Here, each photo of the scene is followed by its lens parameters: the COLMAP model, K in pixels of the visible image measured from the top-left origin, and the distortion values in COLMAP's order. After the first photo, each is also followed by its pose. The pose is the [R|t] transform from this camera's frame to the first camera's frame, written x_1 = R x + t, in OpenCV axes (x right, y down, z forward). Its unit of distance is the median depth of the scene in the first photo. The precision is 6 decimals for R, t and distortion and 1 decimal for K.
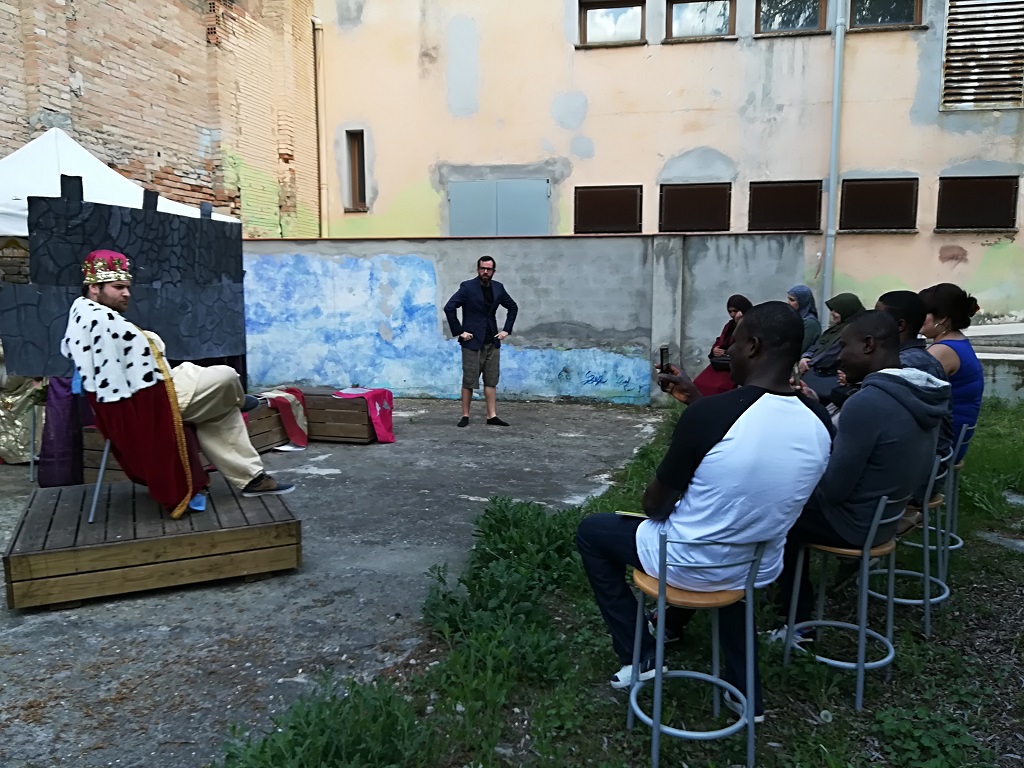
lens RADIAL K [[800.8, 0, 519.0], [0, 800.8, 385.1], [0, 0, 1]] dist [0.060183, -0.103604]
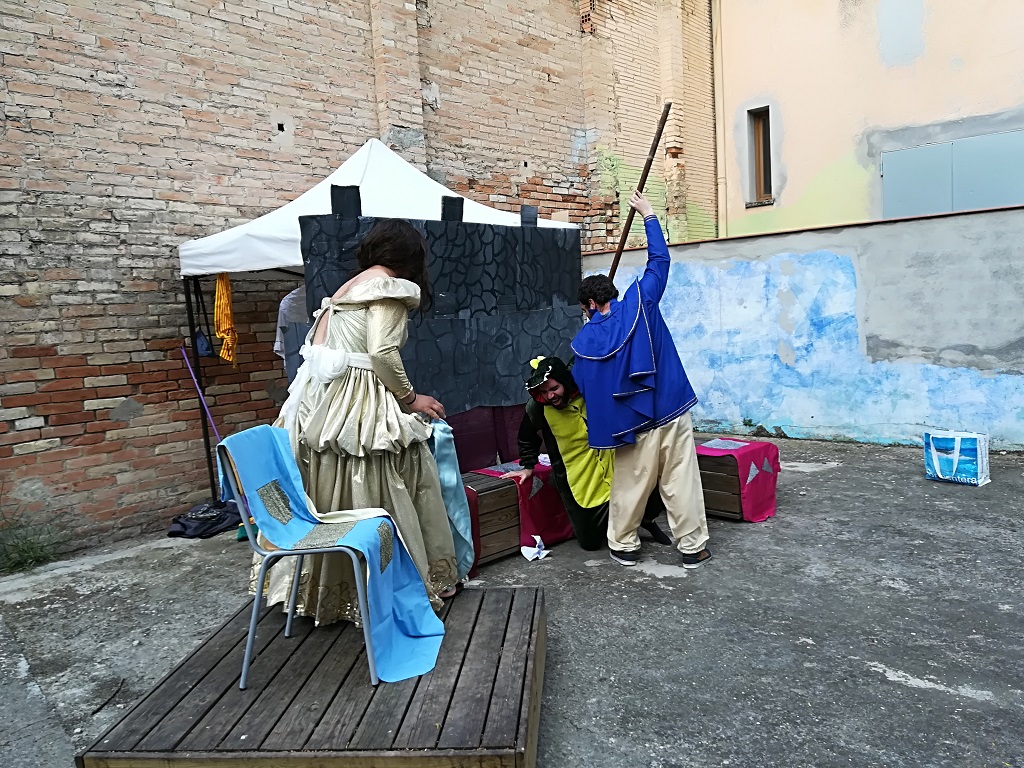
lens RADIAL K [[800.8, 0, 519.0], [0, 800.8, 385.1], [0, 0, 1]] dist [0.060183, -0.103604]
pose [[0.865634, -0.002017, -0.500674, -0.001093], [-0.002855, 0.999956, -0.008966, -0.028904], [0.500670, 0.009190, 0.865589, 0.209441]]
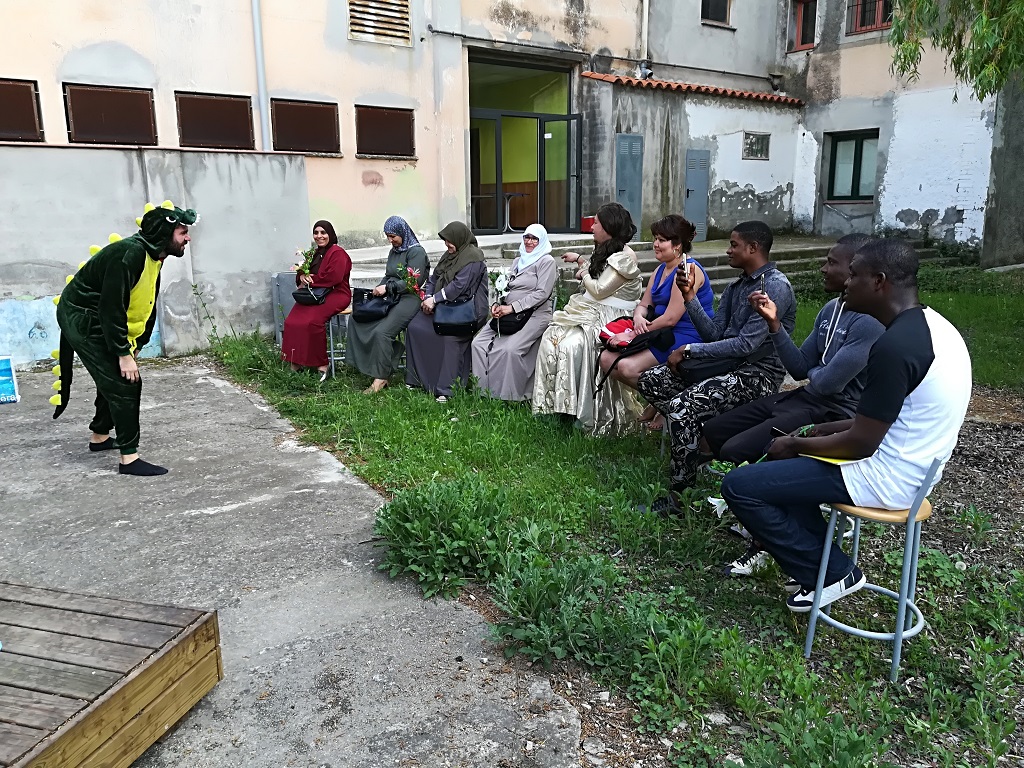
lens RADIAL K [[796.4, 0, 512.0], [0, 796.4, 384.0], [0, 0, 1]] dist [0.033750, -0.057031]
pose [[0.648405, -0.172094, 0.741589, -0.218571], [0.098903, 0.984901, 0.142082, -0.027549], [-0.754844, -0.018781, 0.655635, 0.168140]]
